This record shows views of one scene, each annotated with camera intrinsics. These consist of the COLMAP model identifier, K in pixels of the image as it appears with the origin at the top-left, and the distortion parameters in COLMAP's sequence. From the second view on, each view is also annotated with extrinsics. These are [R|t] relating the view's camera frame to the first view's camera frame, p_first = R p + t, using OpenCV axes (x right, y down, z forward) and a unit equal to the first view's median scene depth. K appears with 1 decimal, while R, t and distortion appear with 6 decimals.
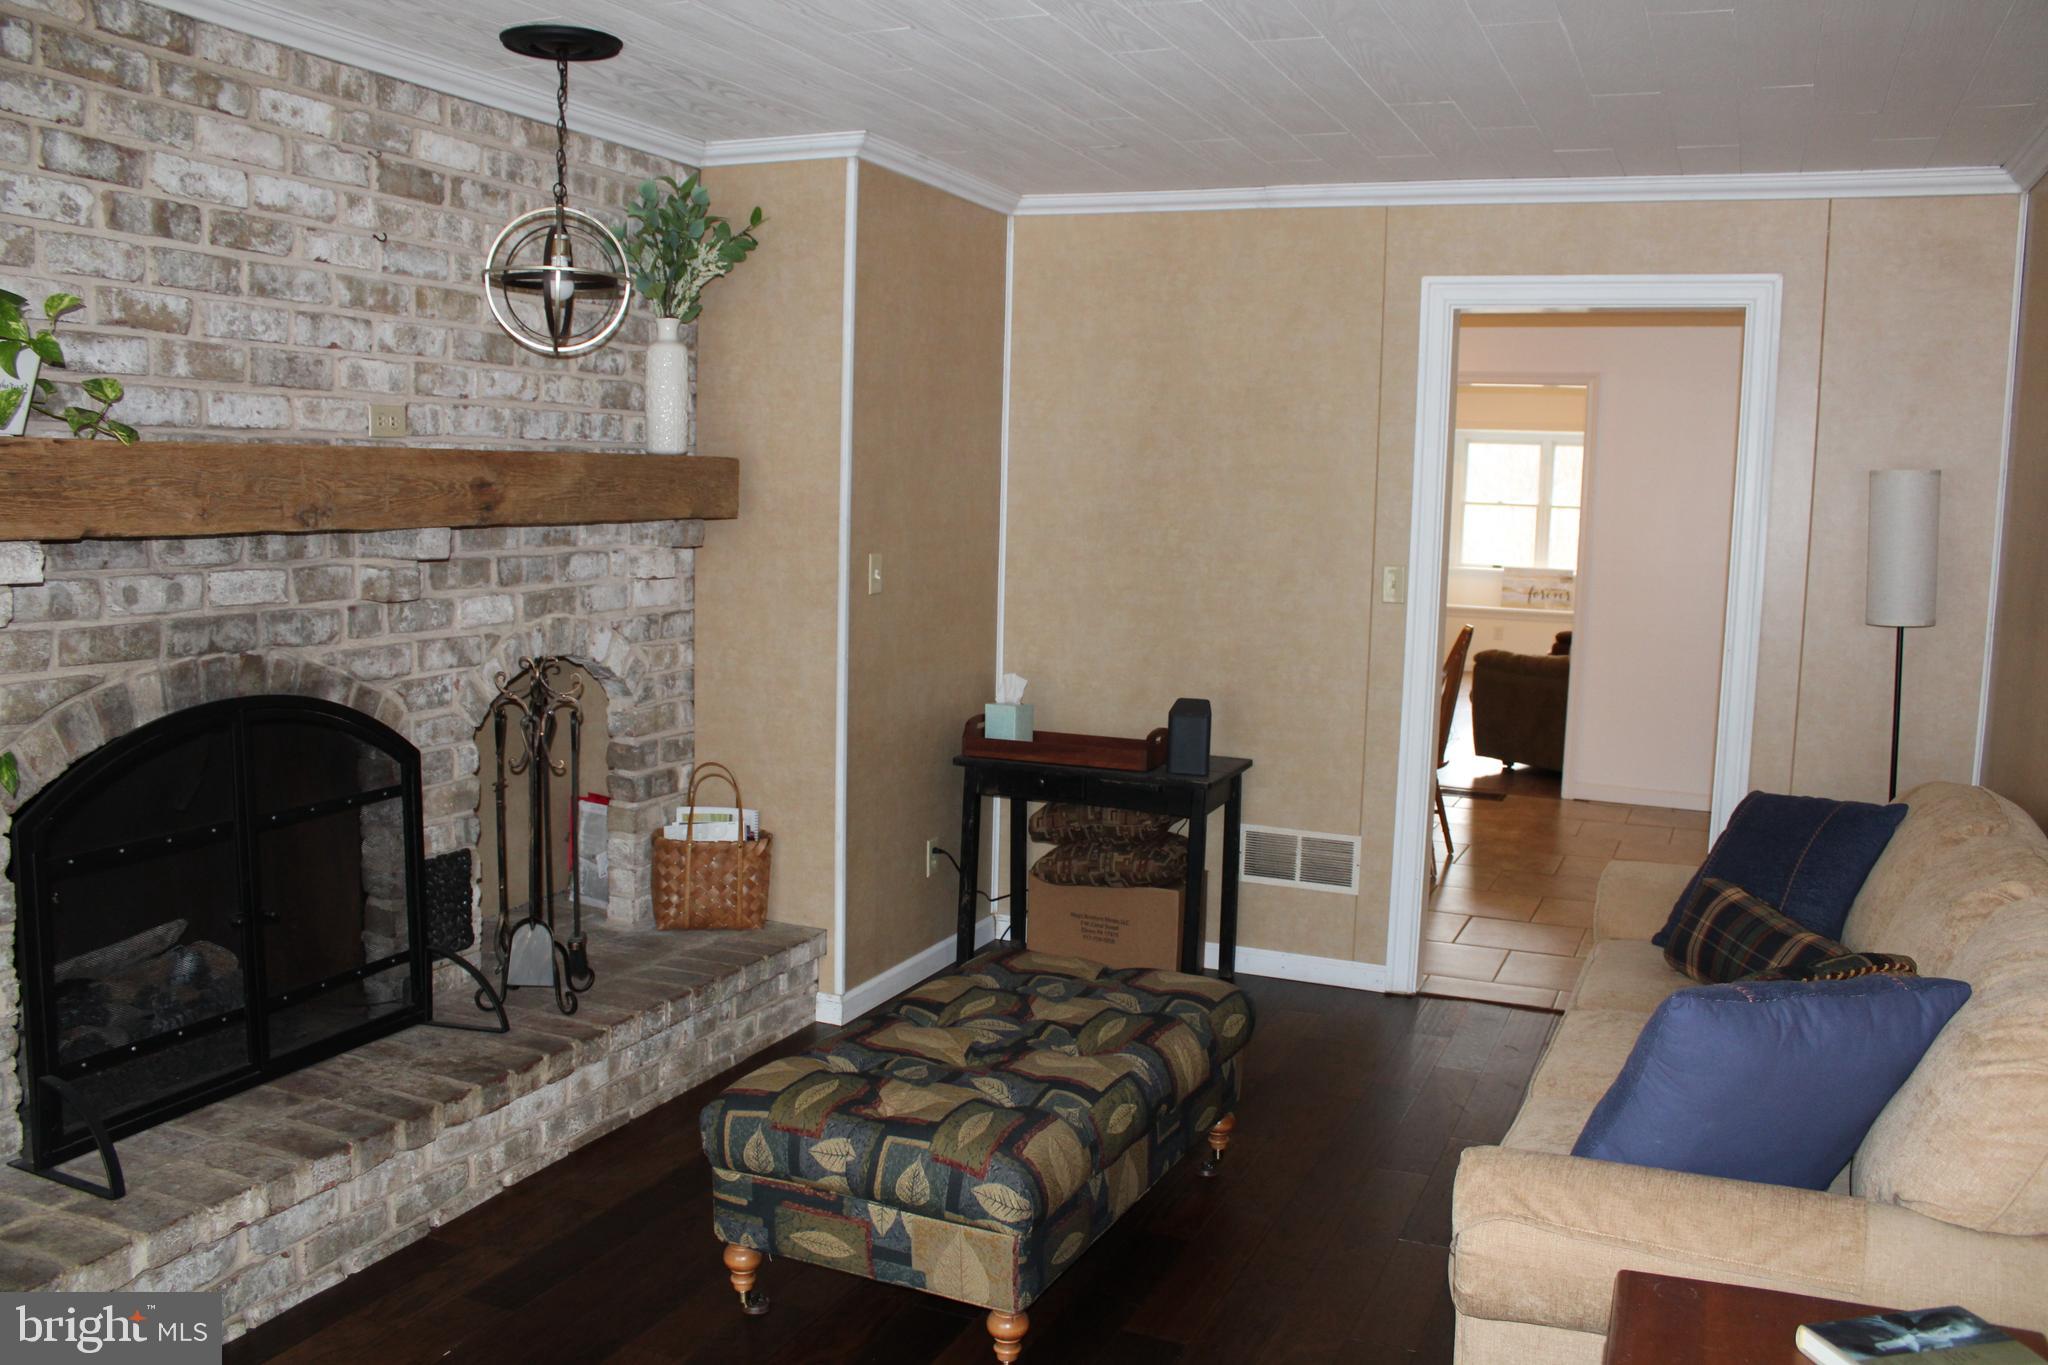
lens RADIAL K [[1675.6, 0, 1026.0], [0, 1675.6, 672.8], [0, 0, 1]] dist [-0.137222, 0.099303]
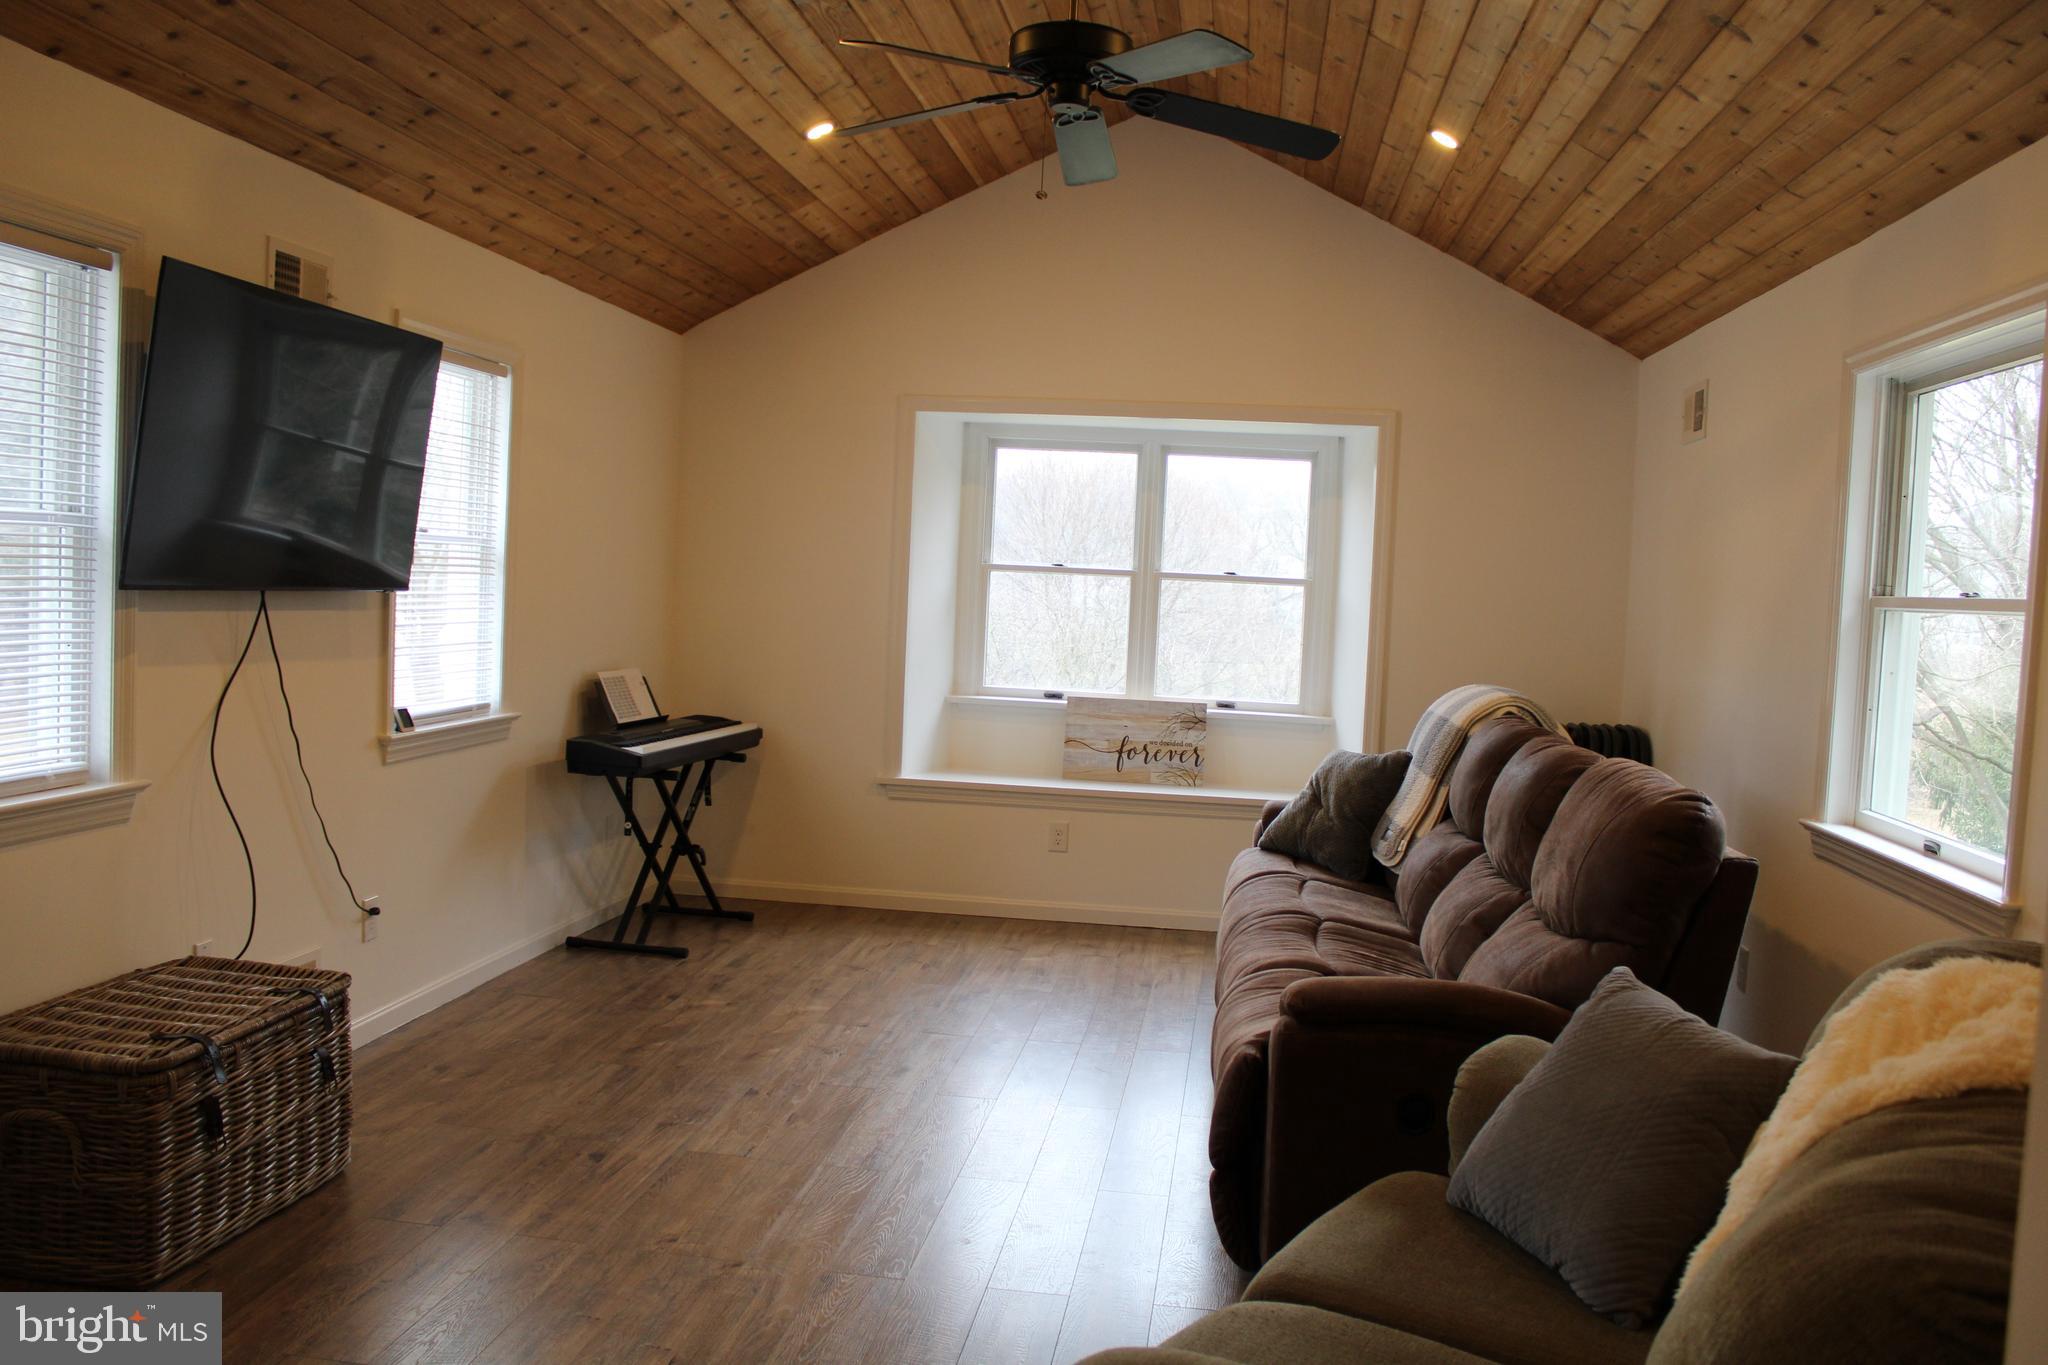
lens RADIAL K [[1675.6, 0, 1024.0], [0, 1675.6, 681.3], [0, 0, 1]] dist [-0.137222, 0.099303]
pose [[0.962078, -0.004809, 0.272734, 0.141057], [0.012882, 0.999530, -0.027818, -0.055371], [-0.272472, 0.030276, 0.961687, 0.528233]]
